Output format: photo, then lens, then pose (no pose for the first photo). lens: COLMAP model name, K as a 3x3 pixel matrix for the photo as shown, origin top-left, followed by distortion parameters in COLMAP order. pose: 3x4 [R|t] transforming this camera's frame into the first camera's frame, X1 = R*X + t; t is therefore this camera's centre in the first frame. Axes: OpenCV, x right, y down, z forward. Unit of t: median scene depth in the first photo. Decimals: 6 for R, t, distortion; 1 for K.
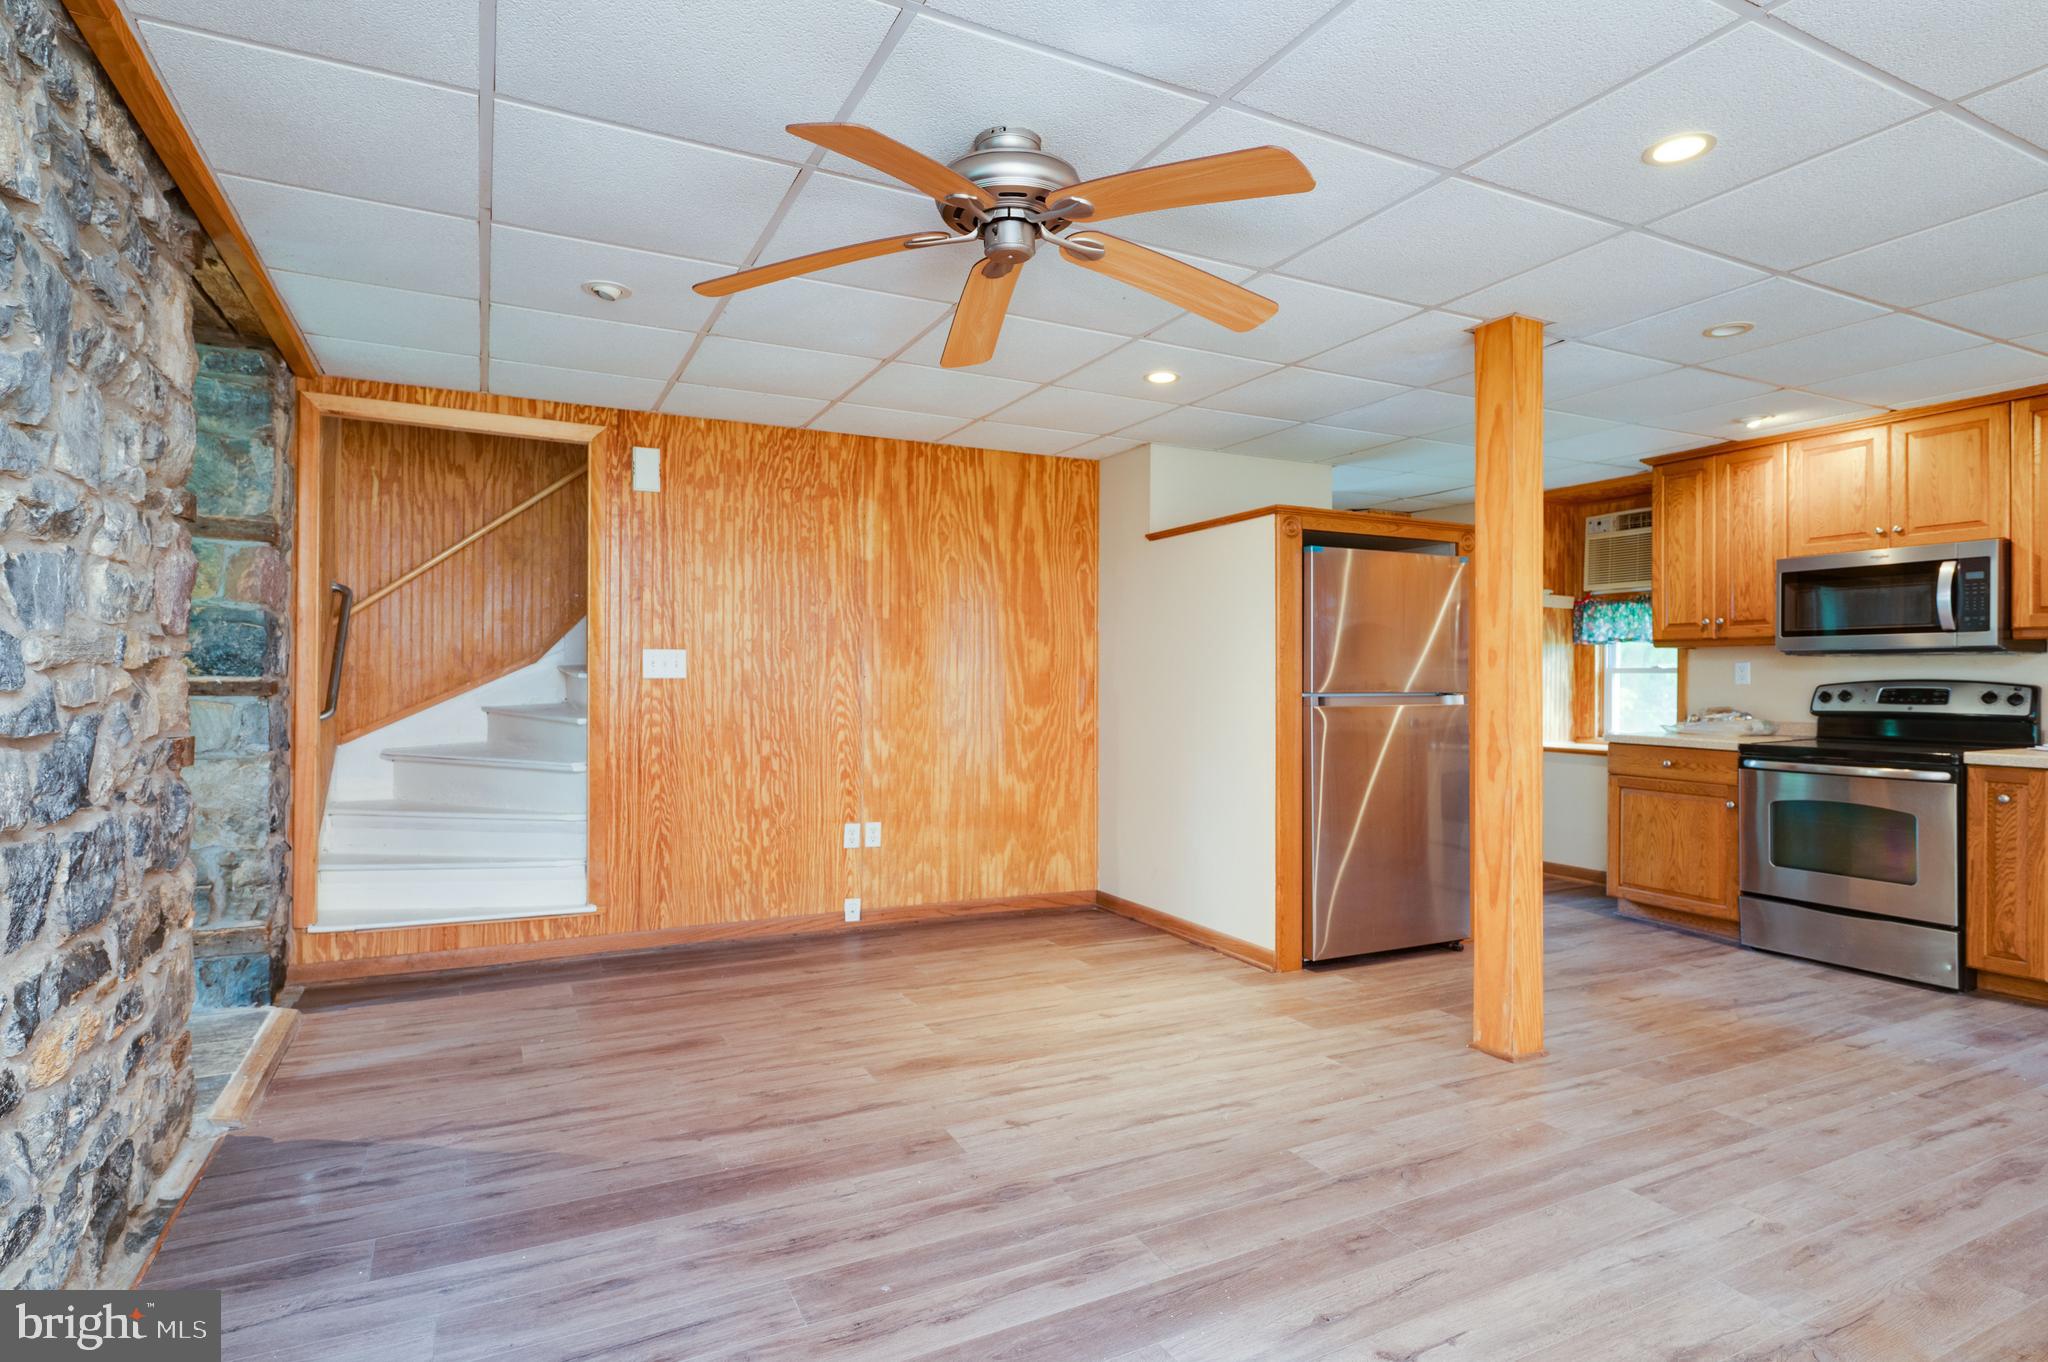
lens RADIAL K [[1007.8, 0, 1004.1], [0, 1007.8, 678.9], [0, 0, 1]] dist [0.000353, -0.000892]
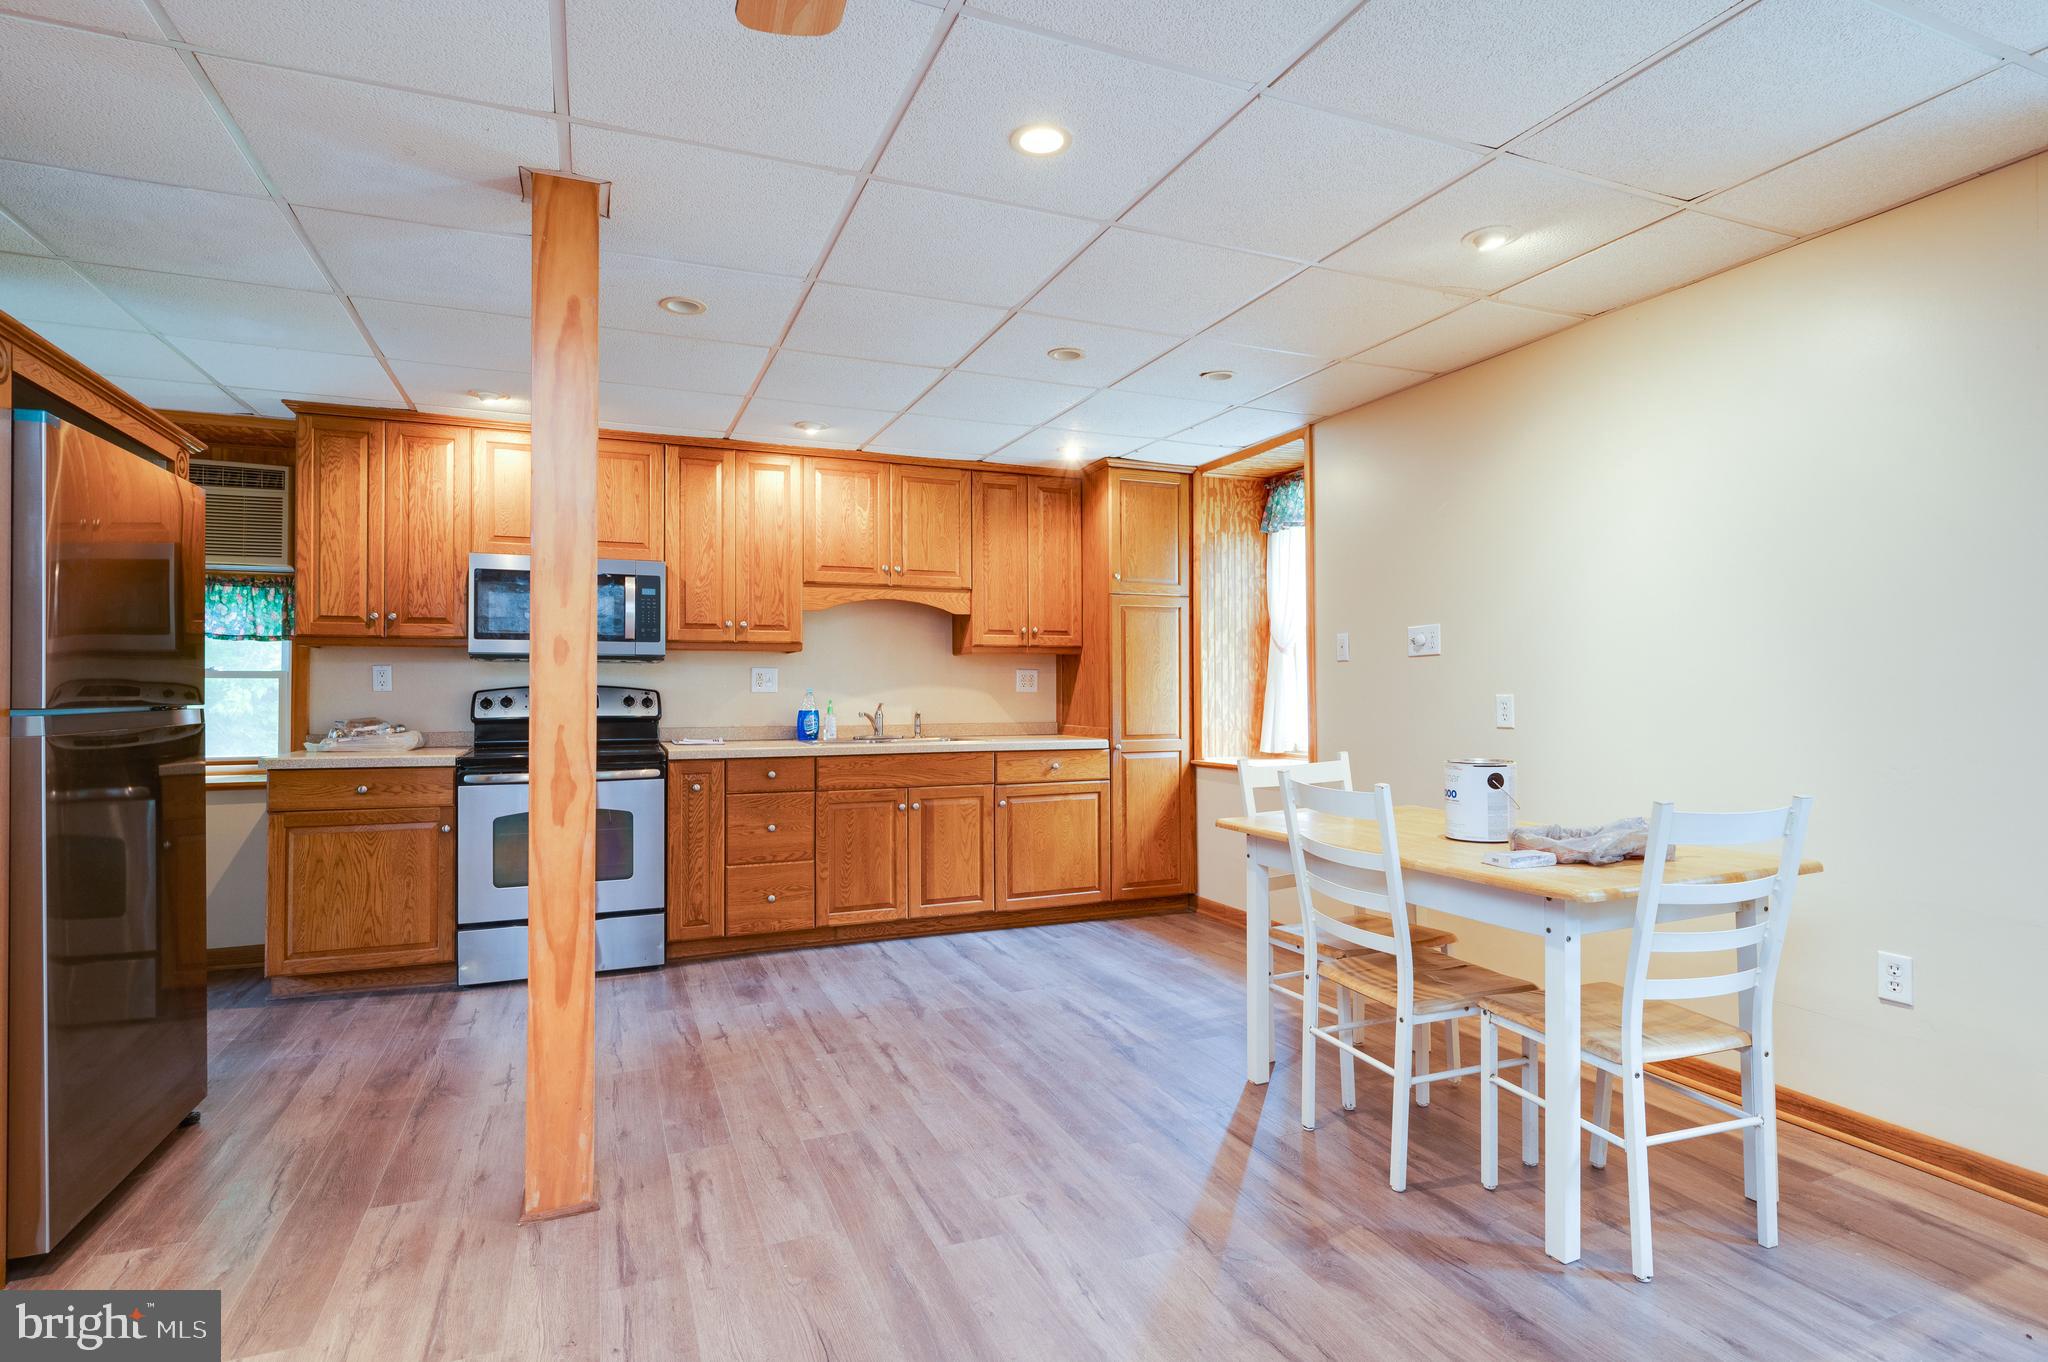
lens RADIAL K [[1055.0, 0, 1061.7], [0, 1055.0, 677.6], [0, 0, 1]] dist [-0.000152, -0.000259]
pose [[0.056668, 0.009885, 0.998344, -0.174230], [0.001892, 0.999948, -0.010008, 0.005024], [-0.998391, 0.002456, 0.056647, 0.458216]]
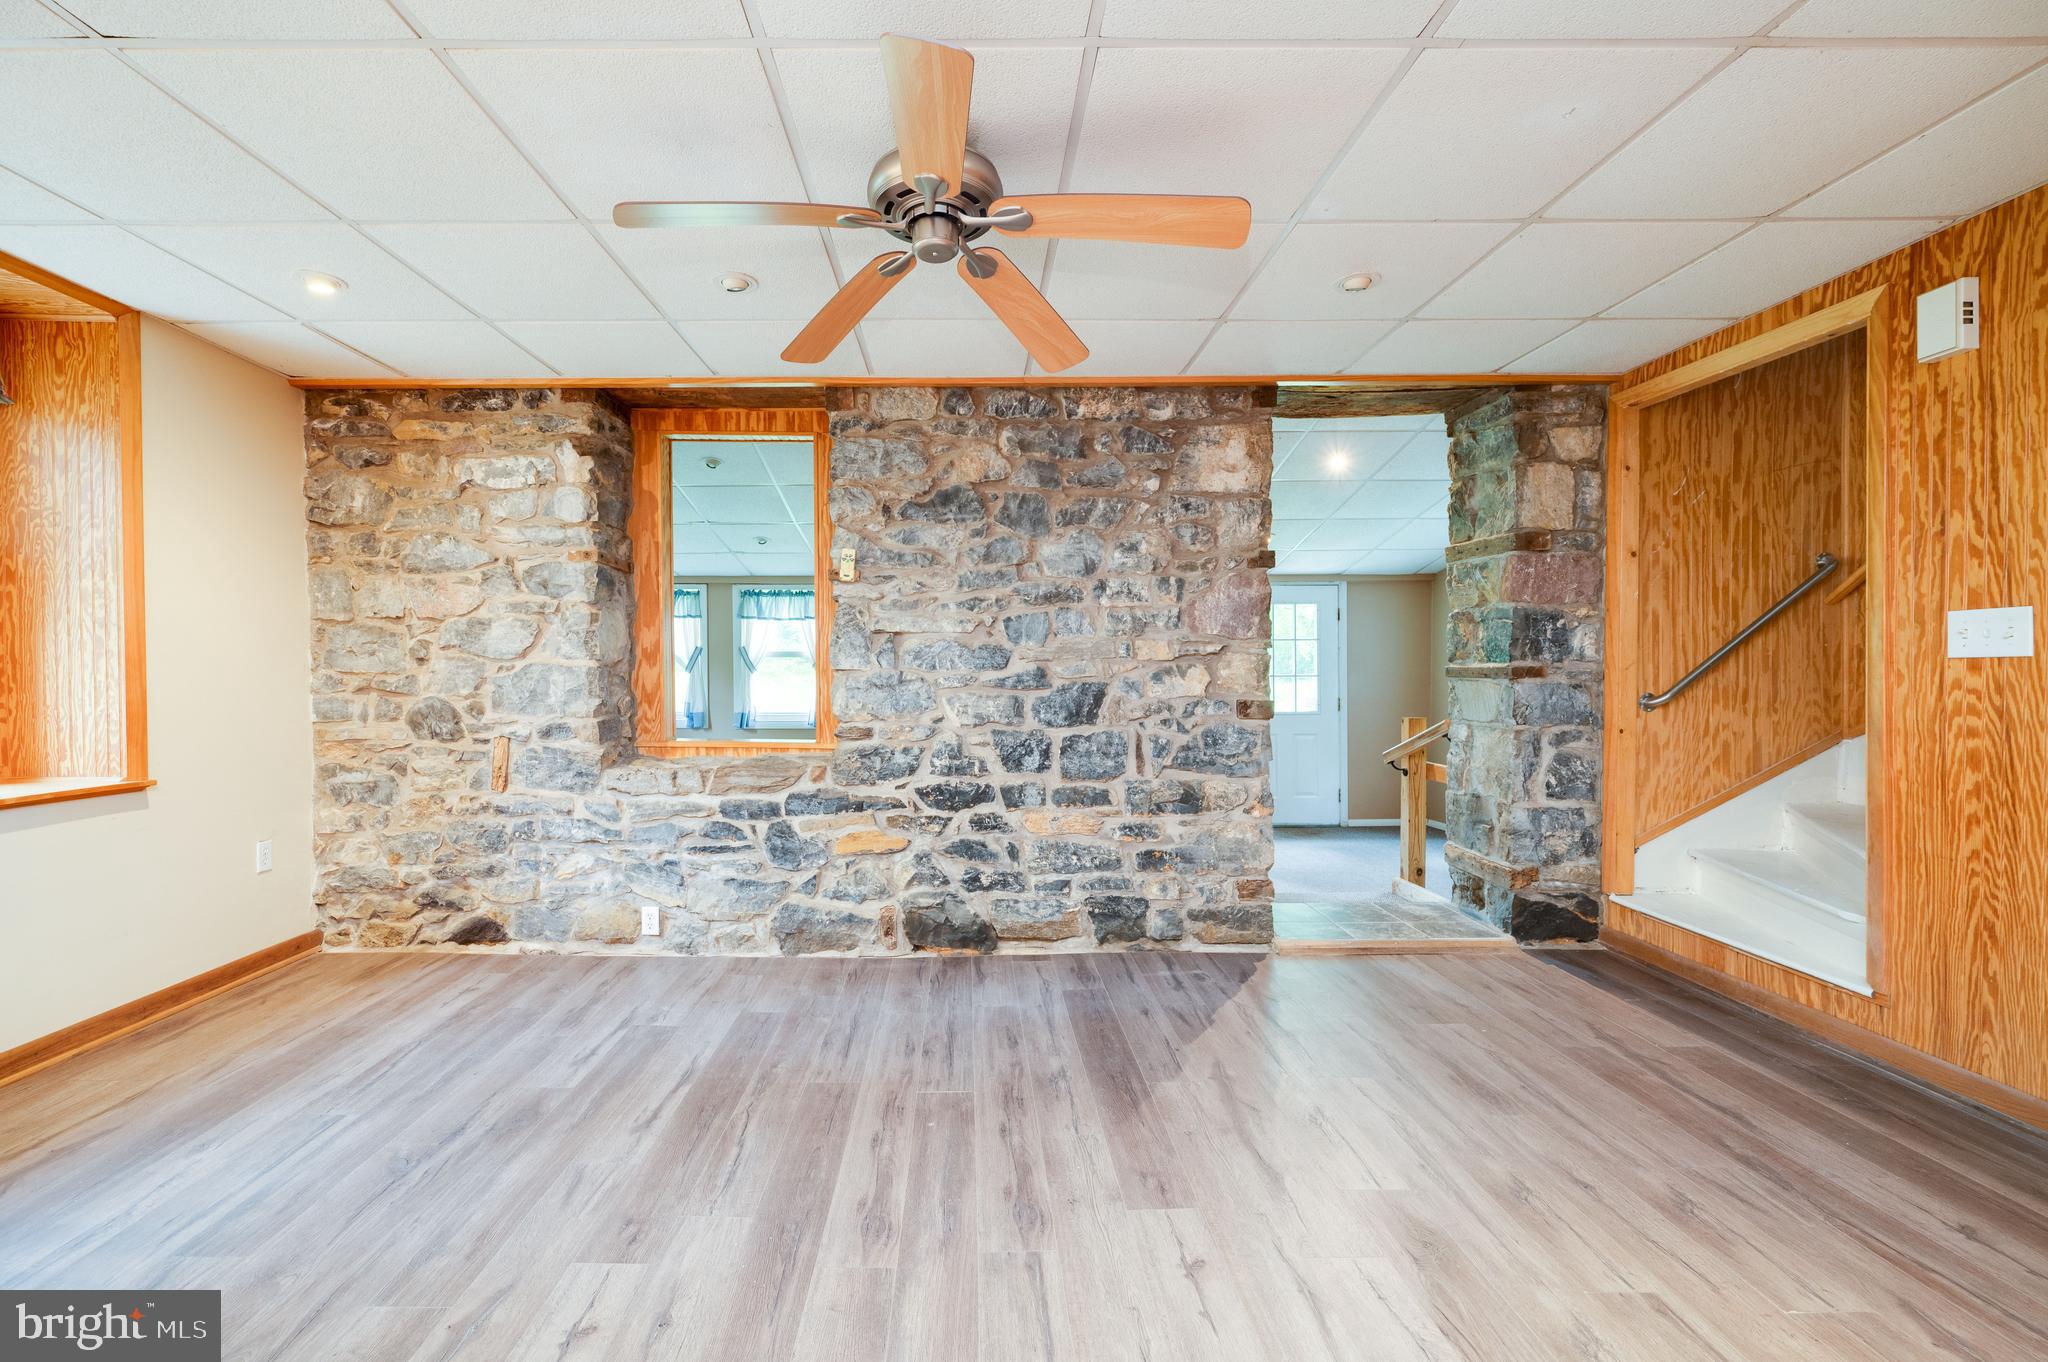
lens RADIAL K [[908.7, 0, 977.1], [0, 908.7, 684.6], [0, 0, 1]] dist [-0.001230, -0.000287]
pose [[-0.445820, 0.011395, -0.895050, 0.406898], [0.002503, 0.999931, 0.011483, 0.008074], [0.895119, 0.002879, -0.445818, 0.706459]]
